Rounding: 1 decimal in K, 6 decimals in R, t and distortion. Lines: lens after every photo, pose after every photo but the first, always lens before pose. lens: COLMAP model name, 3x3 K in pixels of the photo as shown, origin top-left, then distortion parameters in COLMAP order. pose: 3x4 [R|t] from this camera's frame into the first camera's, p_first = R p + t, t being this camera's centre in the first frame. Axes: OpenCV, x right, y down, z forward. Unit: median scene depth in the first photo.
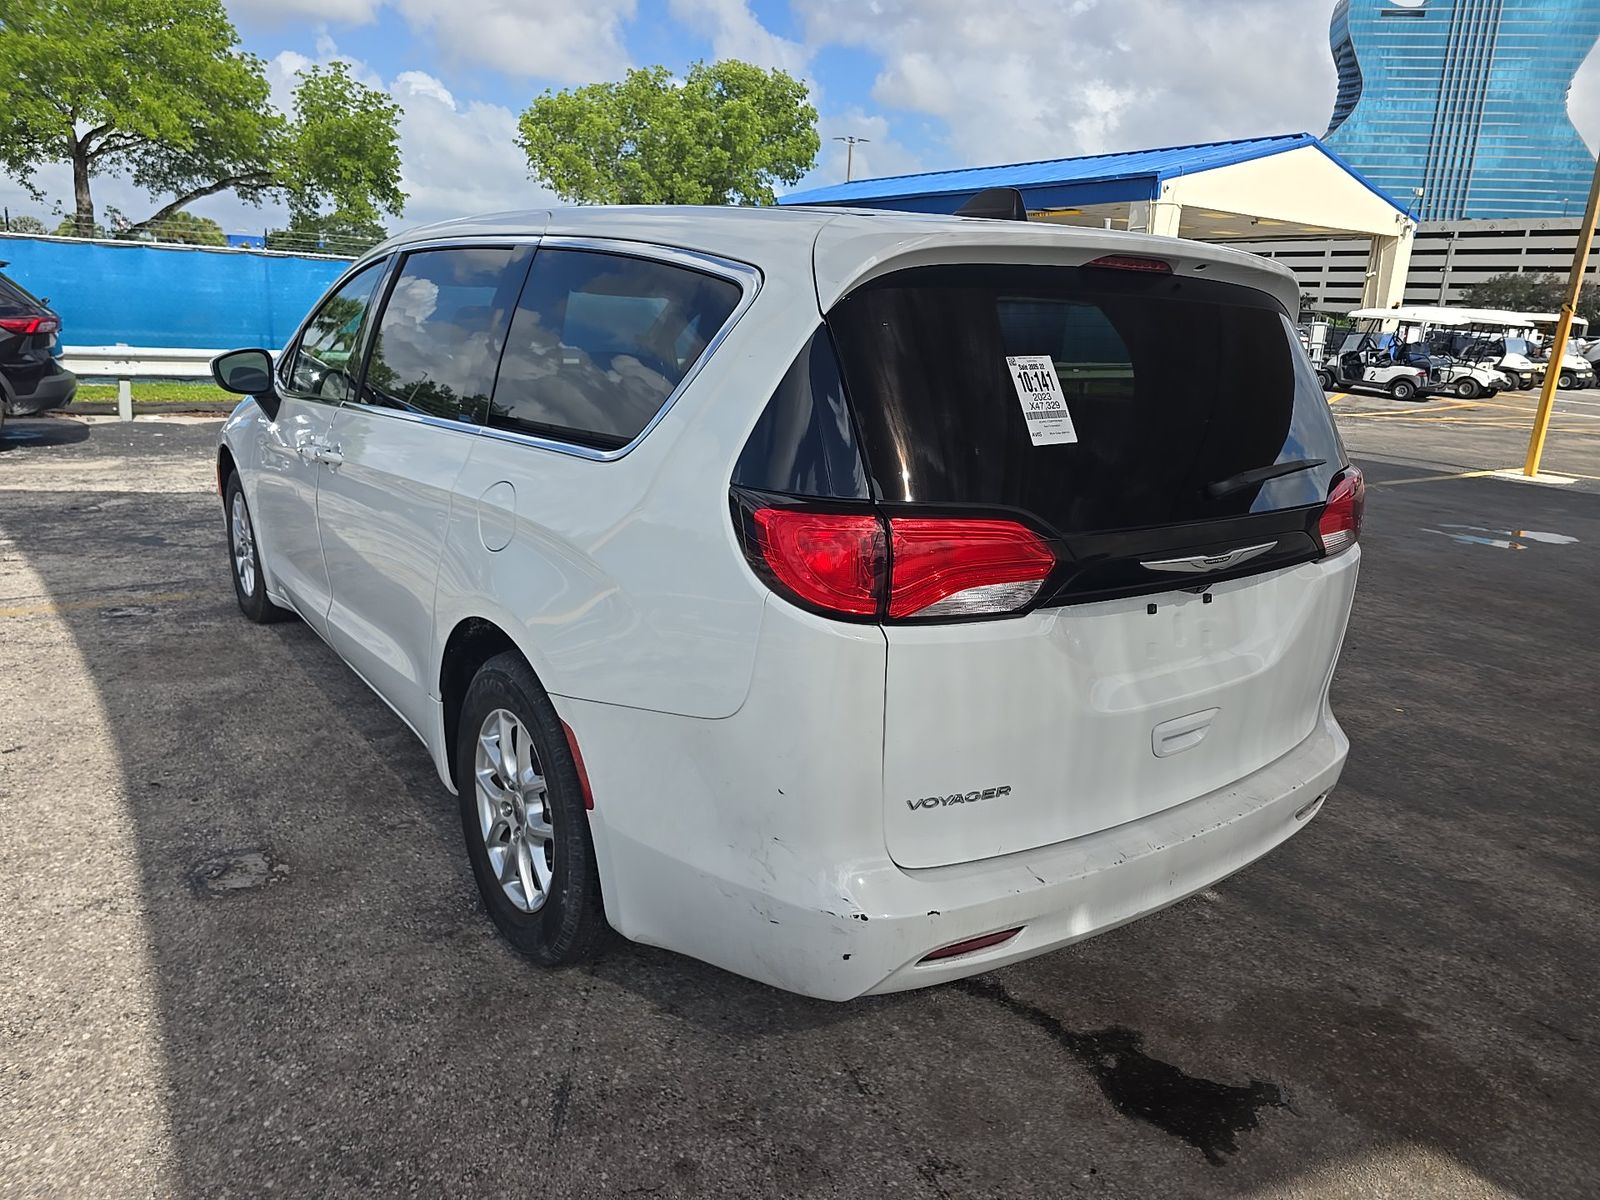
lens RADIAL K [[1102.1, 0, 806.4], [0, 1102.1, 605.8], [0, 0, 1]] dist [0.045730, -0.034345]
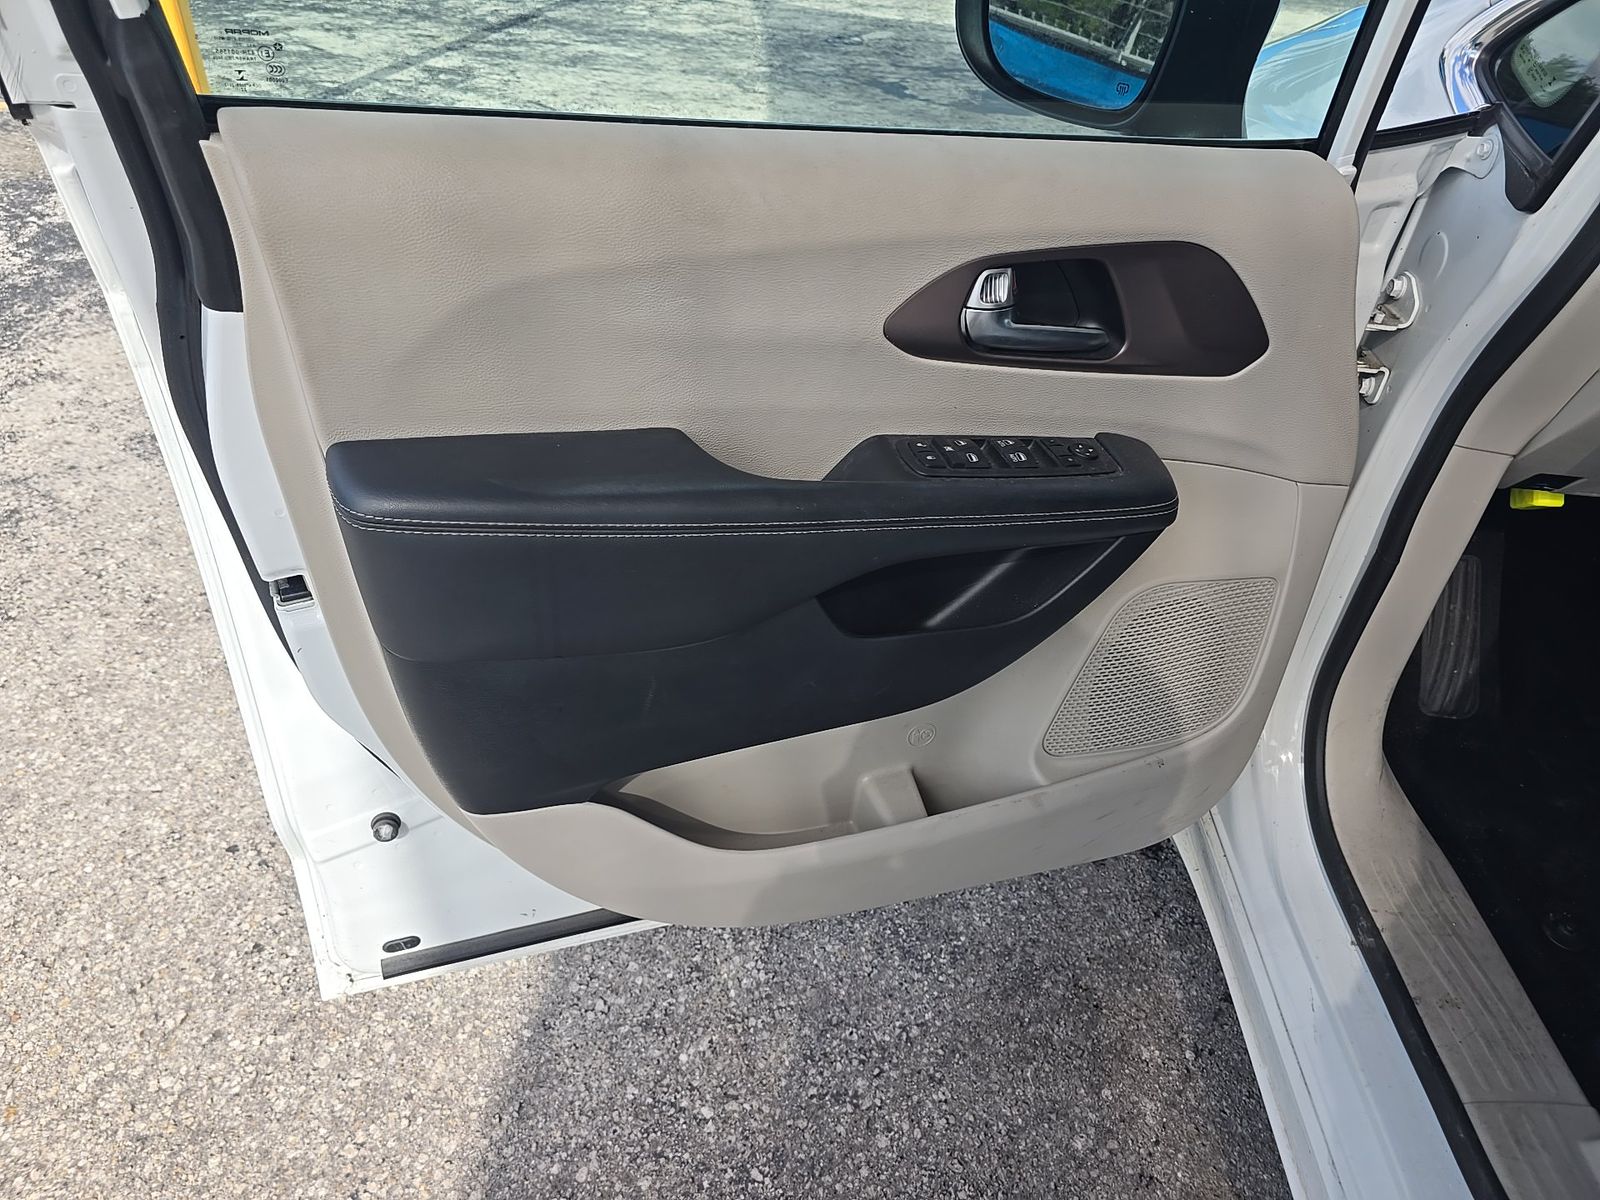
lens RADIAL K [[1102.1, 0, 789.3], [0, 1102.1, 604.0], [0, 0, 1]] dist [0.045730, -0.034345]
pose [[0.782282, 0.368459, -0.502268, -0.053710], [-0.172020, 0.902732, 0.394314, -0.019576], [0.598702, -0.222064, 0.769573, 0.161050]]
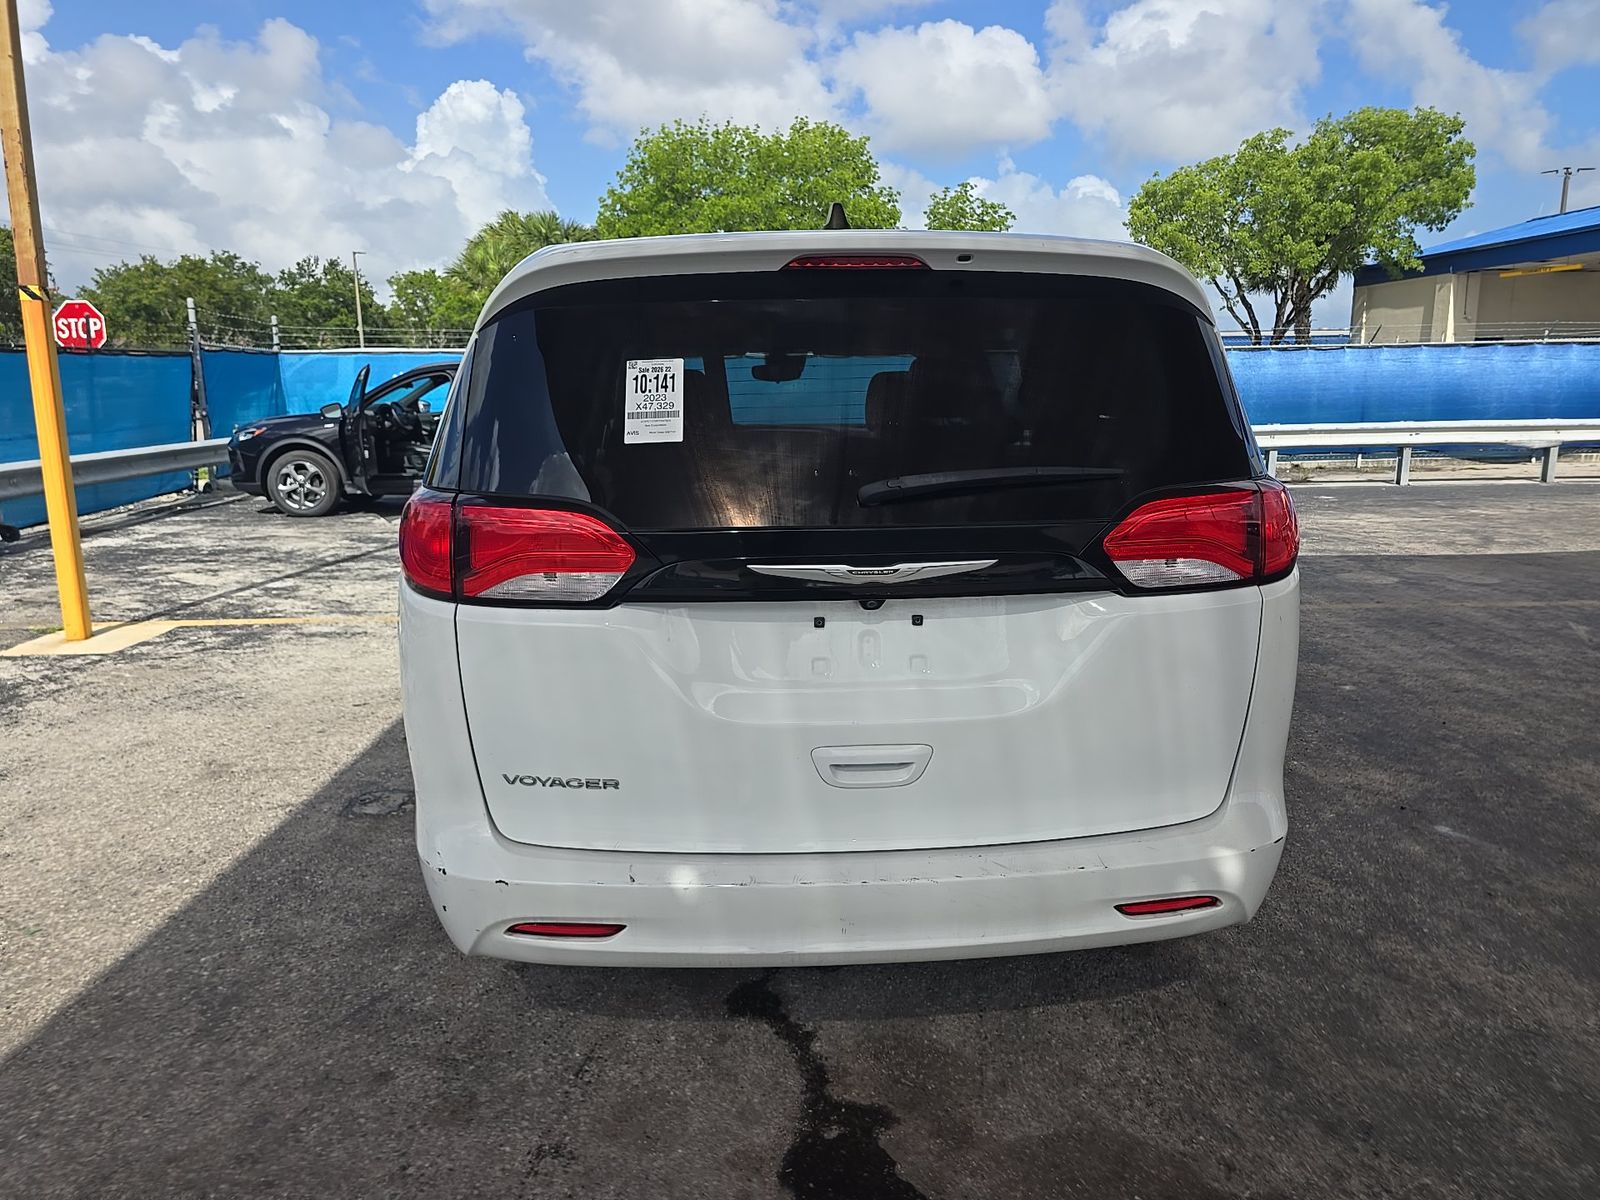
lens RADIAL K [[1102.1, 0, 790.1], [0, 1102.1, 601.0], [0, 0, 1]] dist [0.045730, -0.034345]
pose [[0.839246, 0.052315, -0.541229, 0.227596], [-0.093837, 0.994362, -0.049392, 0.009341], [0.535593, 0.092239, 0.839423, 0.059291]]
